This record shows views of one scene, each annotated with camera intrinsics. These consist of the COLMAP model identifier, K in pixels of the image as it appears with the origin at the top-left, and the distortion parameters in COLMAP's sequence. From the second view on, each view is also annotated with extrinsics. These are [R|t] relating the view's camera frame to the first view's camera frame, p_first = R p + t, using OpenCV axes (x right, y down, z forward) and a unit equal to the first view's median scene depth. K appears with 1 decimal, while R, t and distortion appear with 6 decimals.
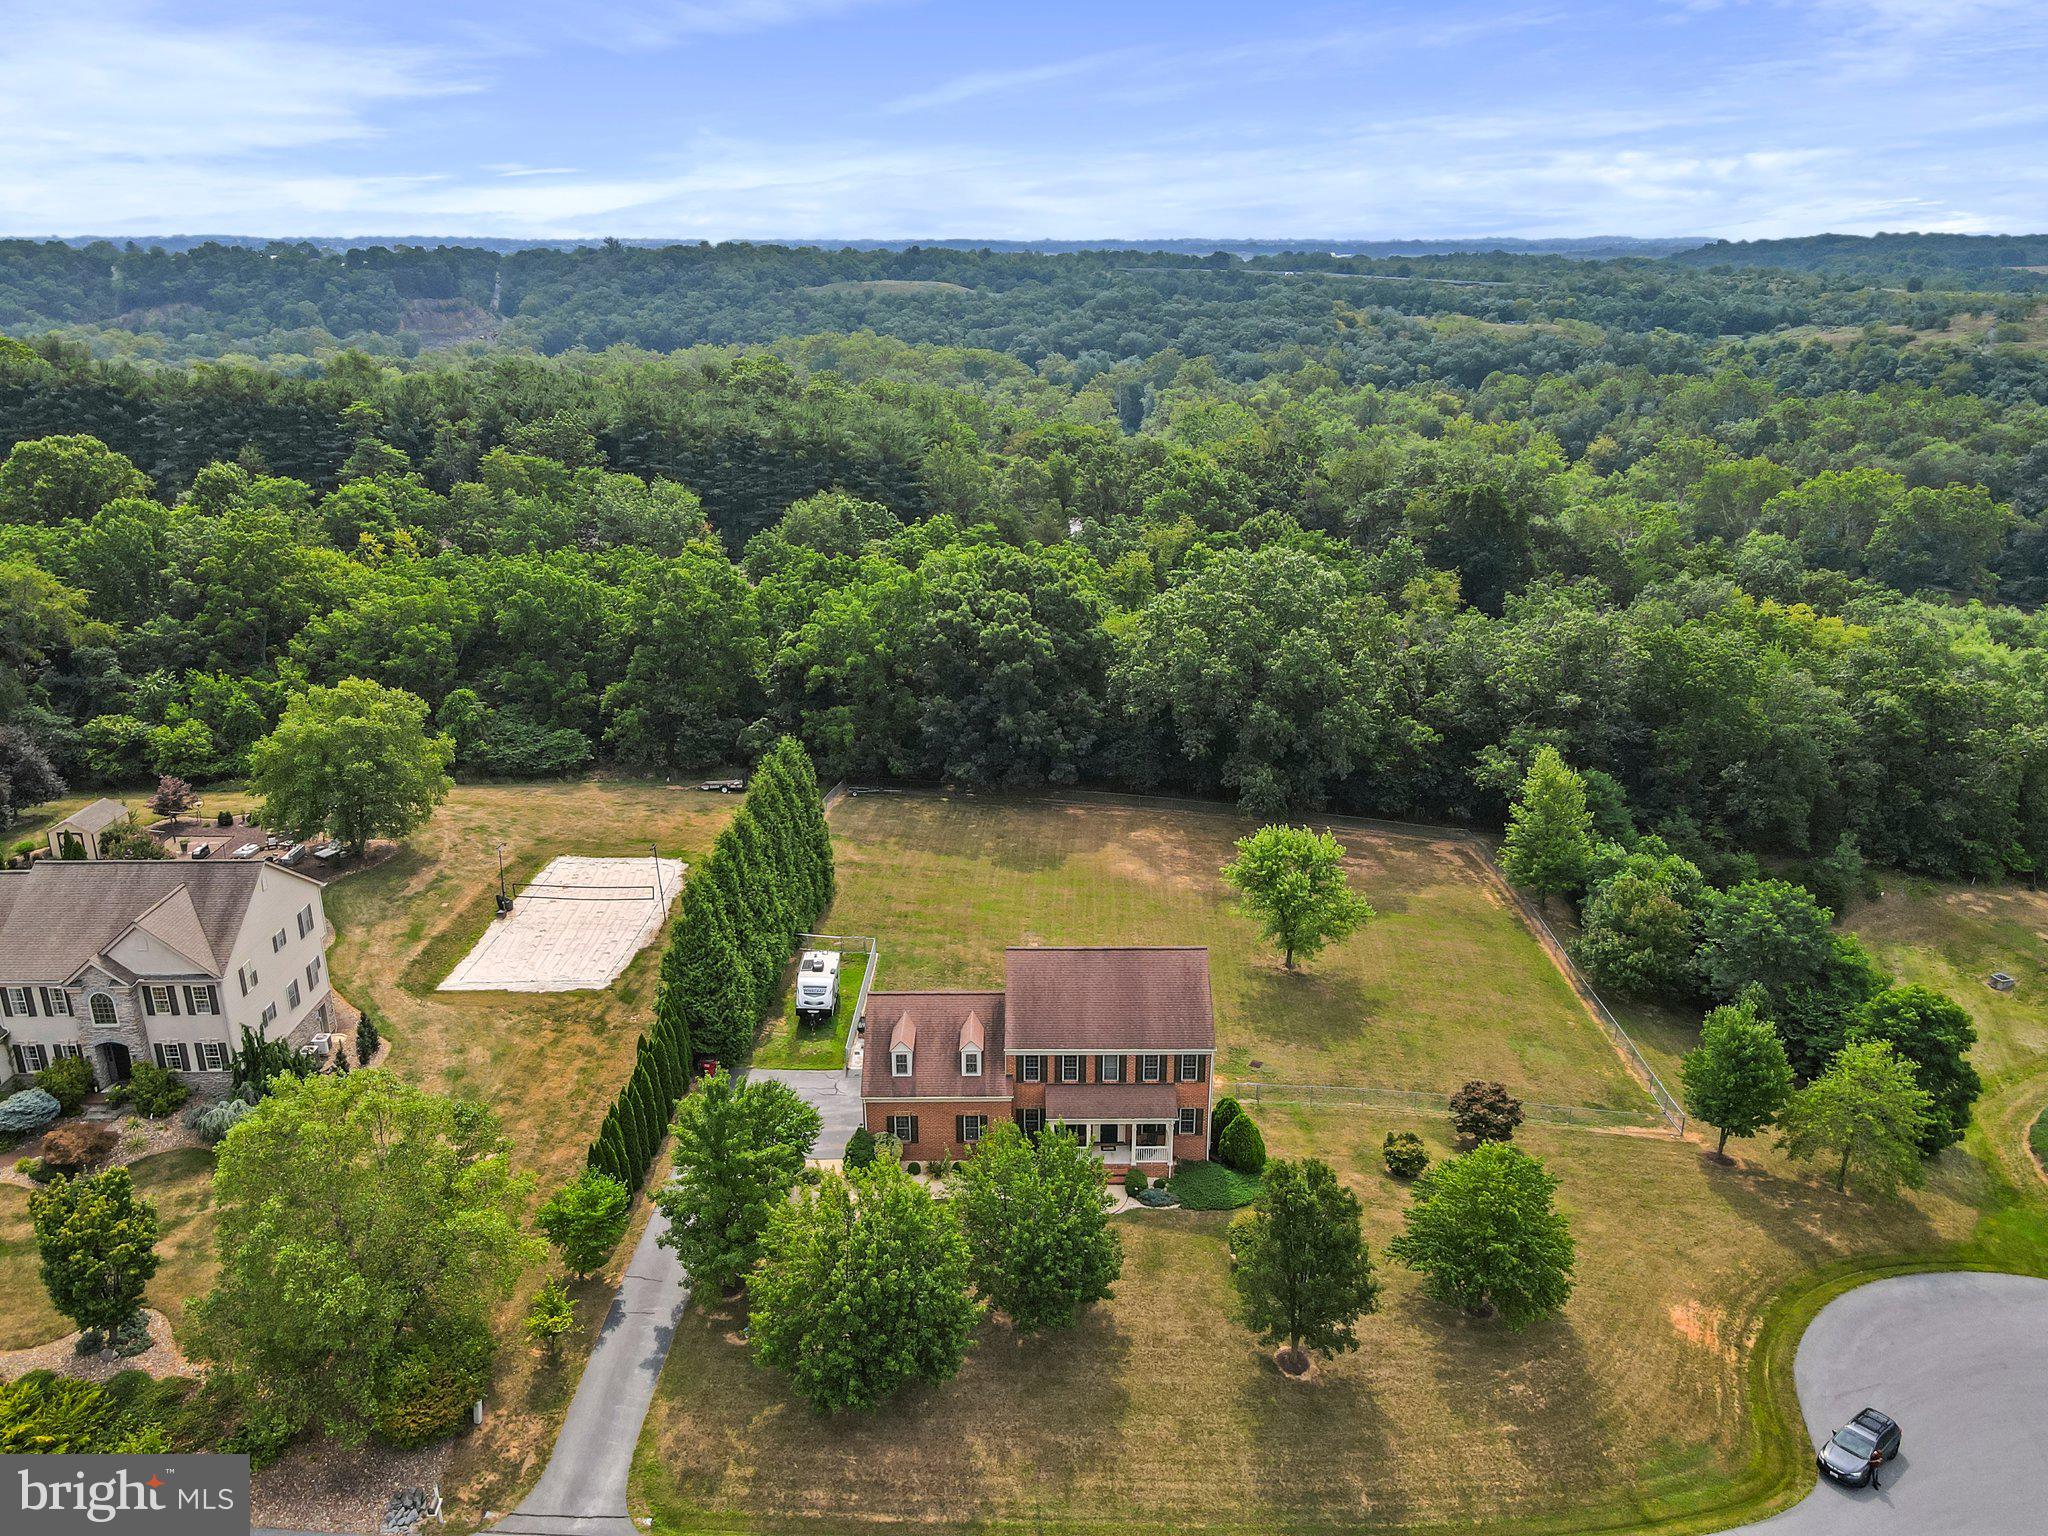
lens RADIAL K [[1496.9, 0, 1017.1], [0, 1496.9, 816.6], [0, 0, 1]] dist [0.012405, 0.019496]
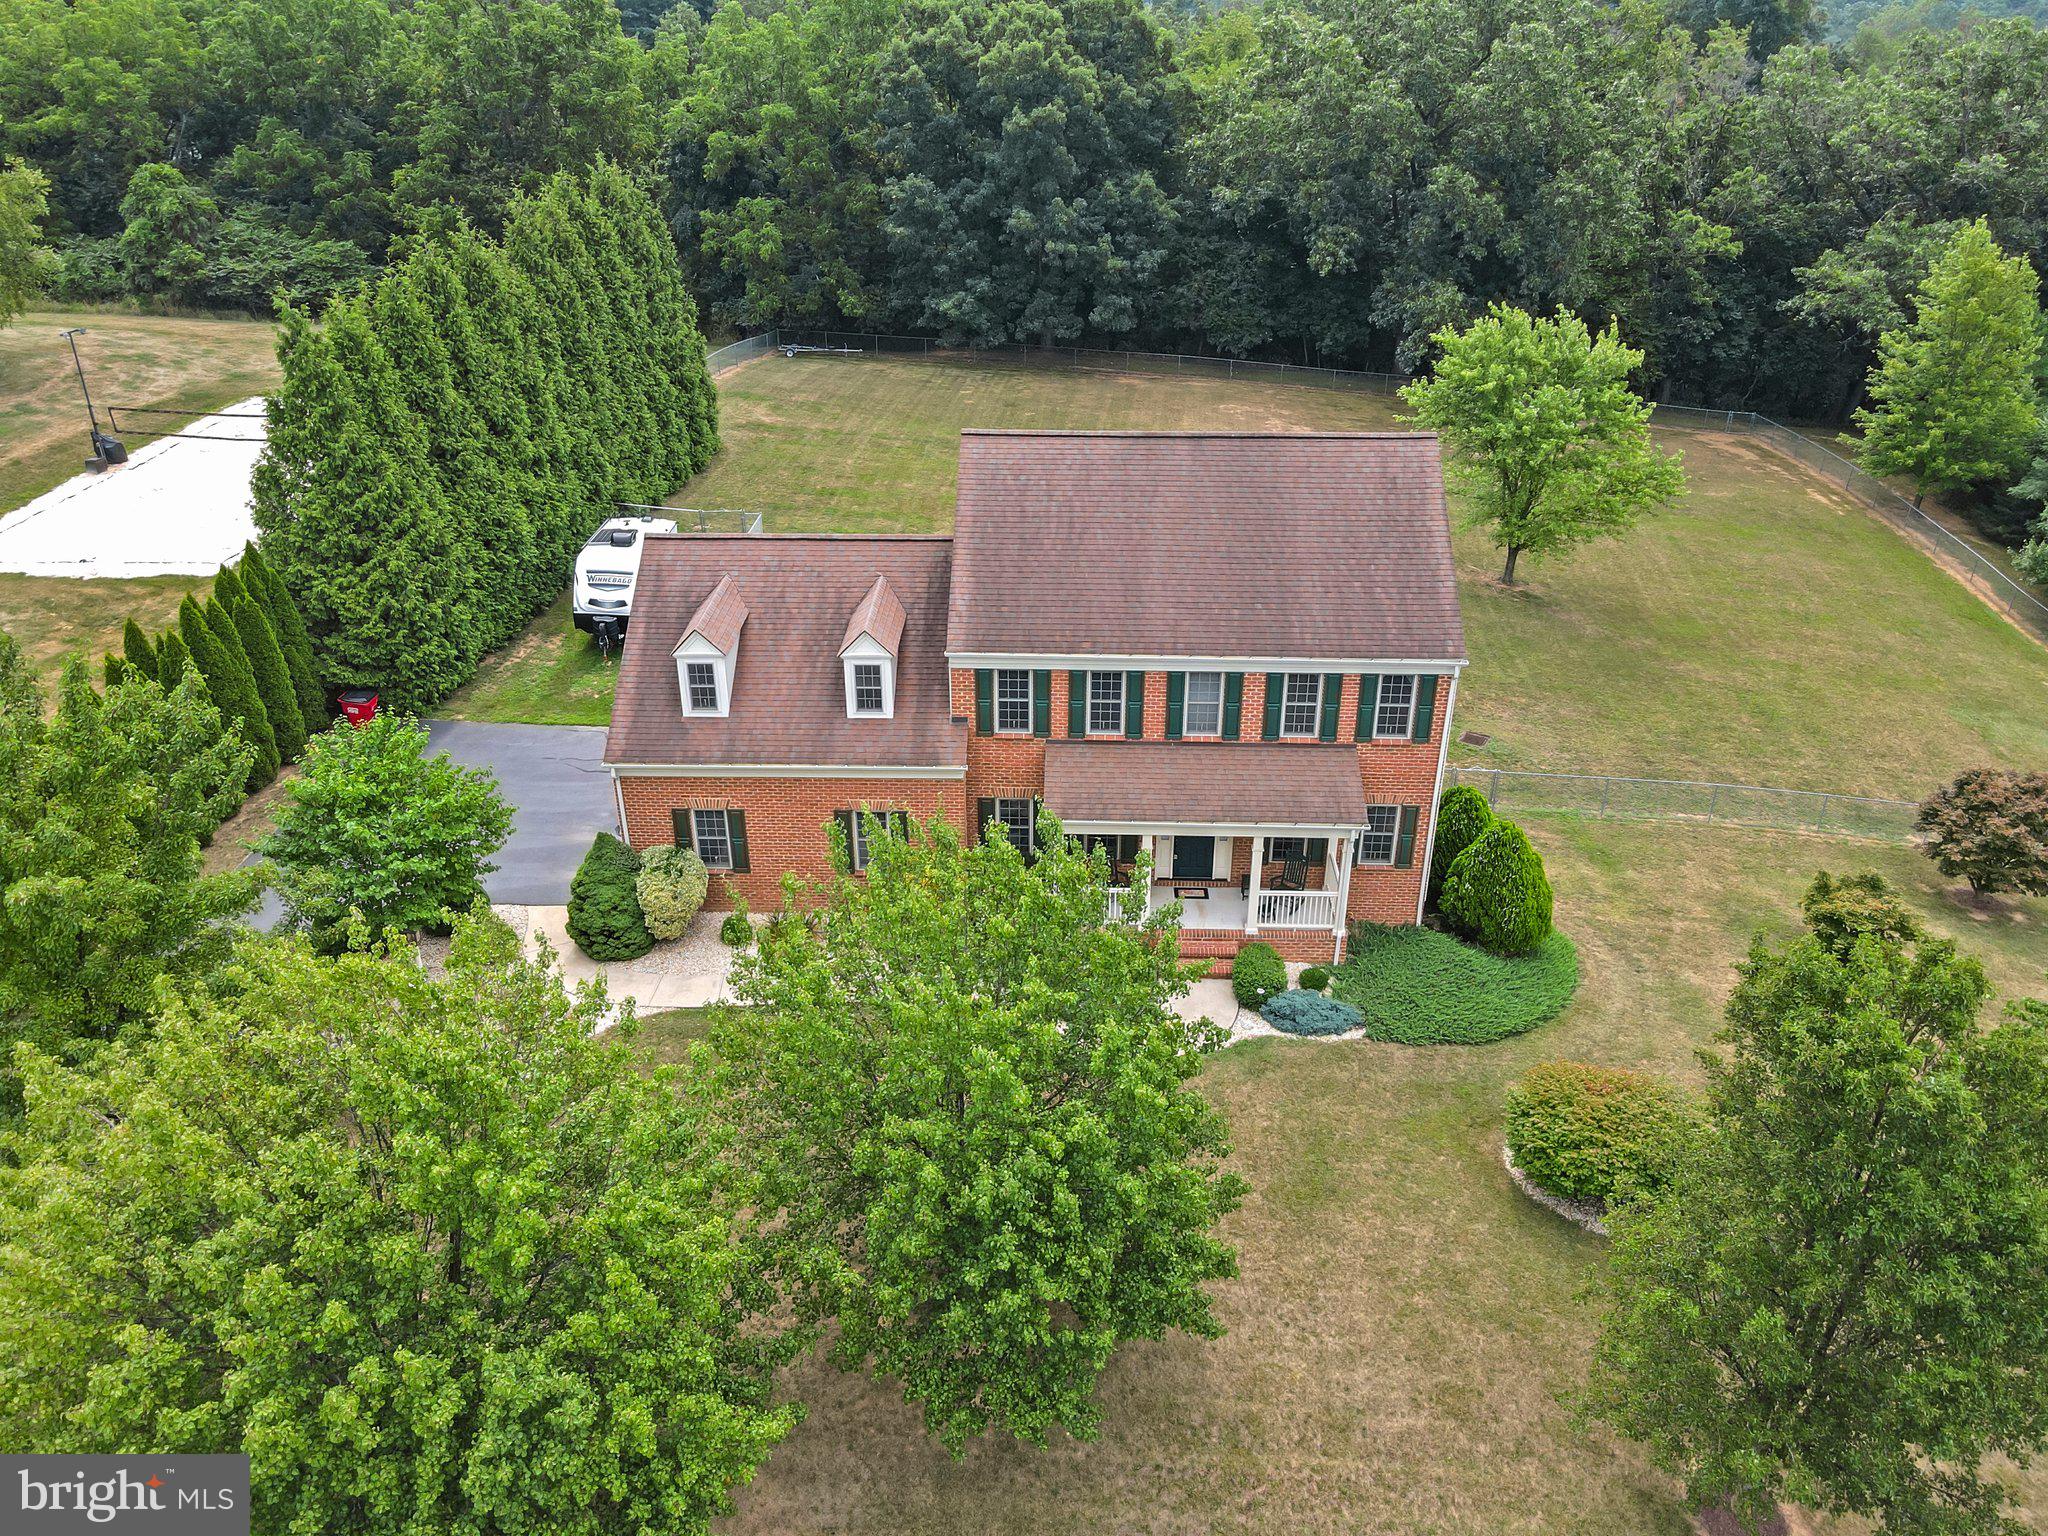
lens RADIAL K [[1496.9, 0, 1022.7], [0, 1496.9, 774.9], [0, 0, 1]] dist [0.012405, 0.019496]
pose [[0.999416, 0.017026, -0.029632, 0.018552], [-0.012914, 0.990920, 0.133833, 0.097822], [0.031641, -0.133372, 0.990561, 0.431315]]
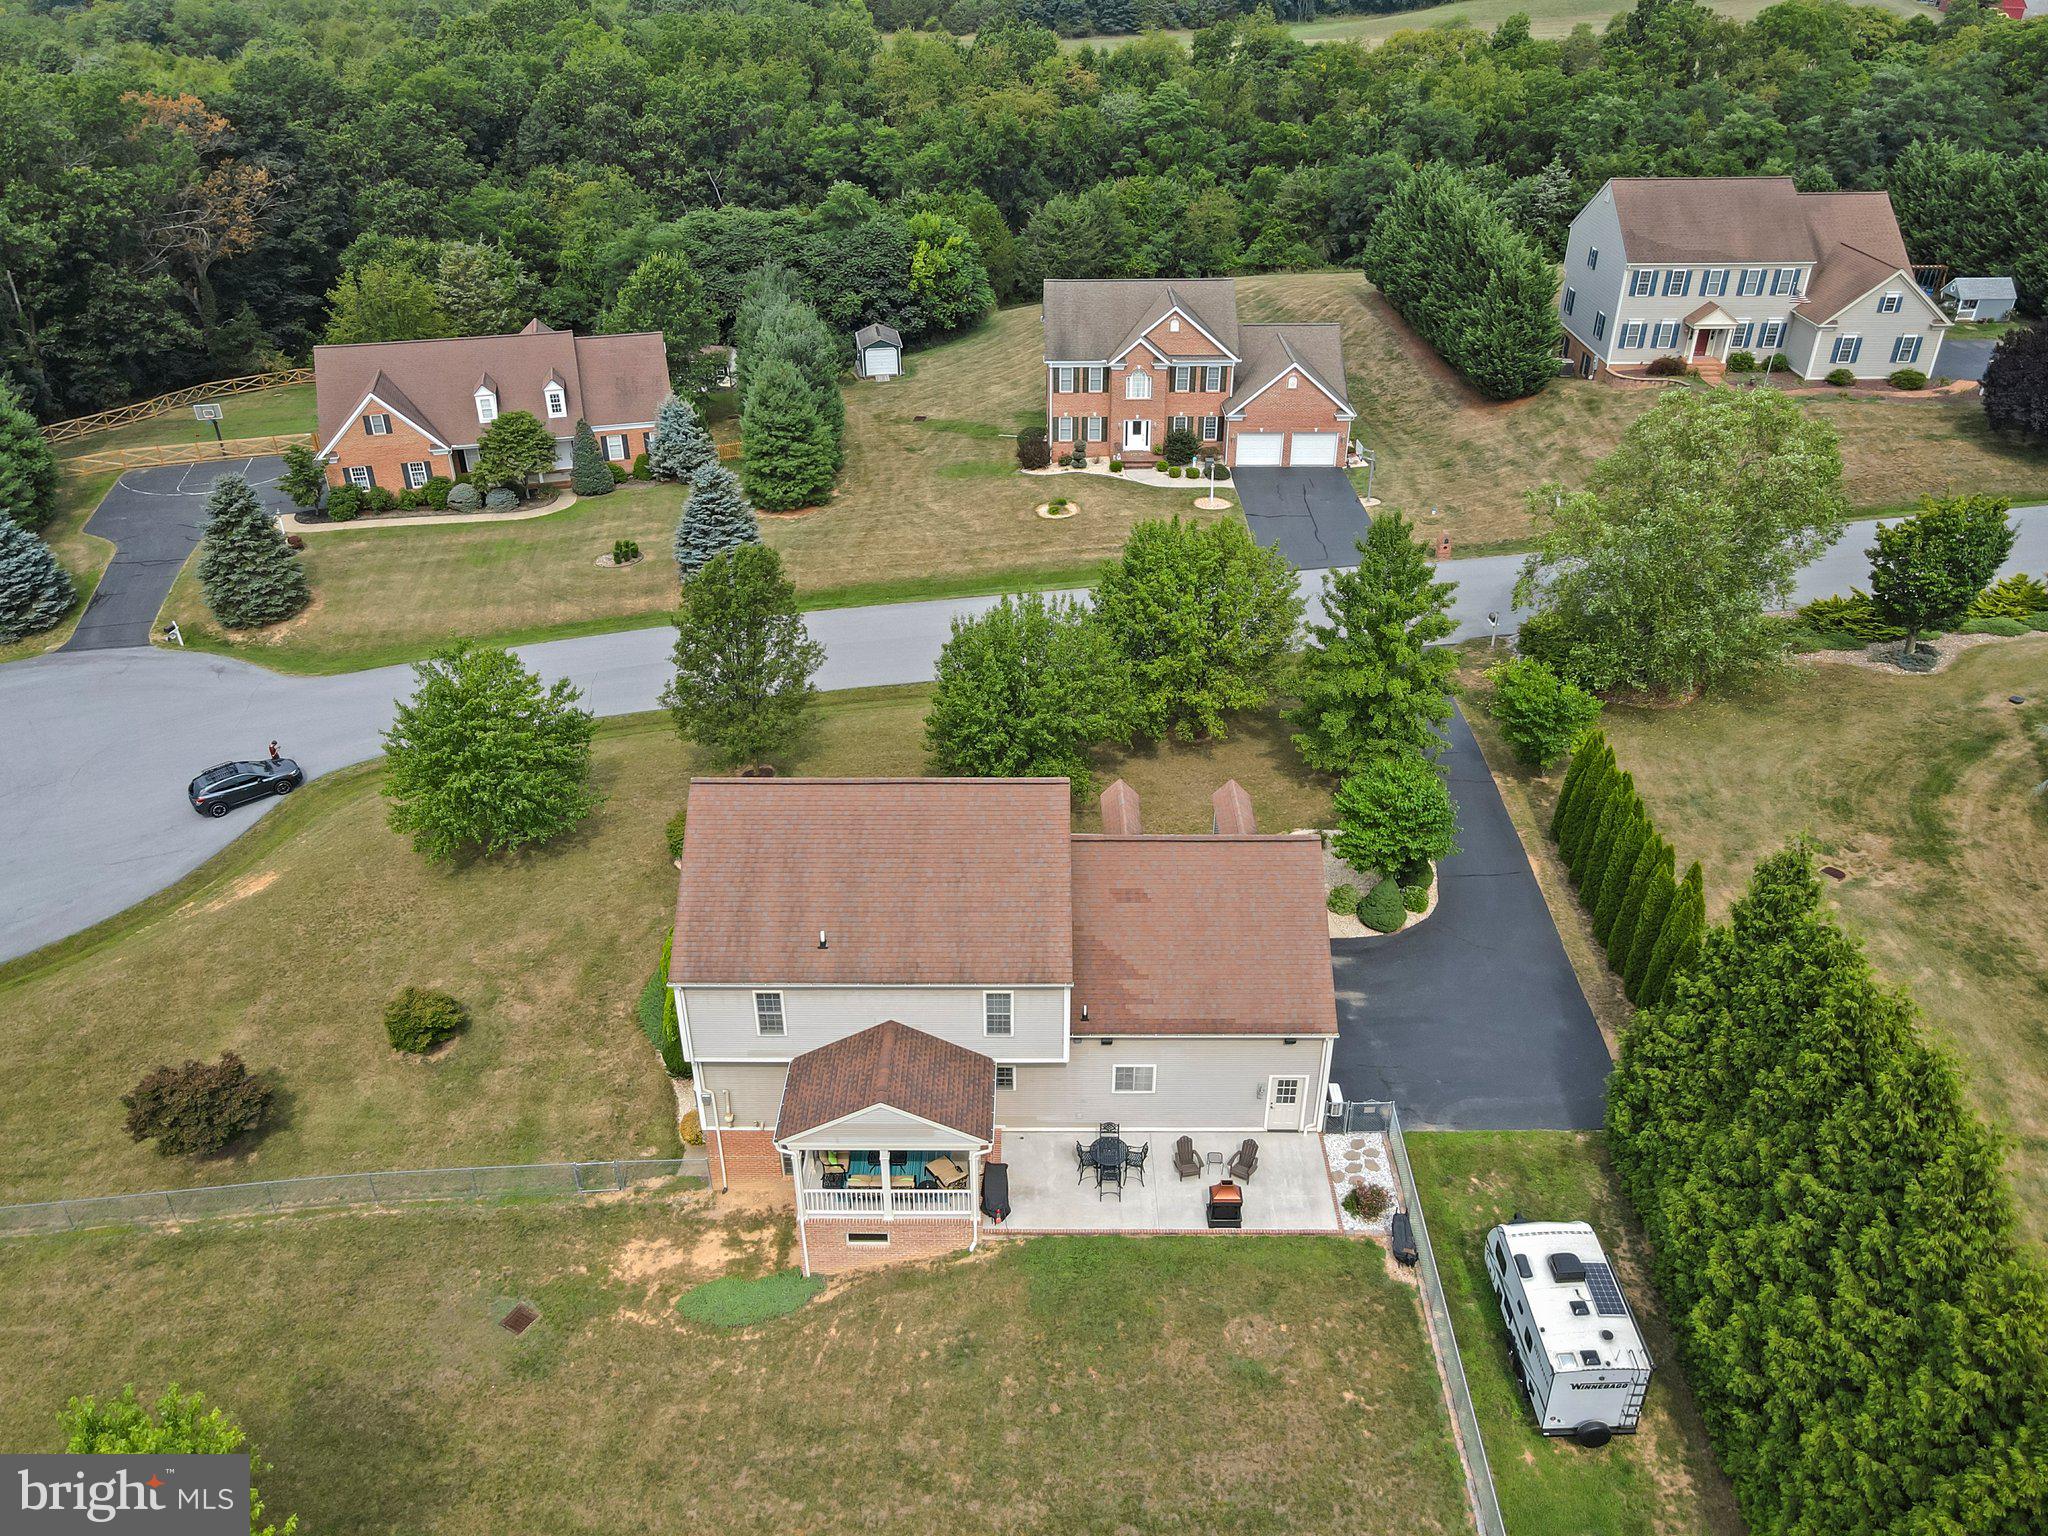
lens RADIAL K [[1496.9, 0, 1026.4], [0, 1496.9, 766.1], [0, 0, 1]] dist [0.012405, 0.019496]
pose [[-0.999966, 0.005185, 0.006420, 0.003281], [0.008251, 0.613001, 0.790039, -0.256711], [0.000161, 0.790065, -0.613023, 1.011090]]
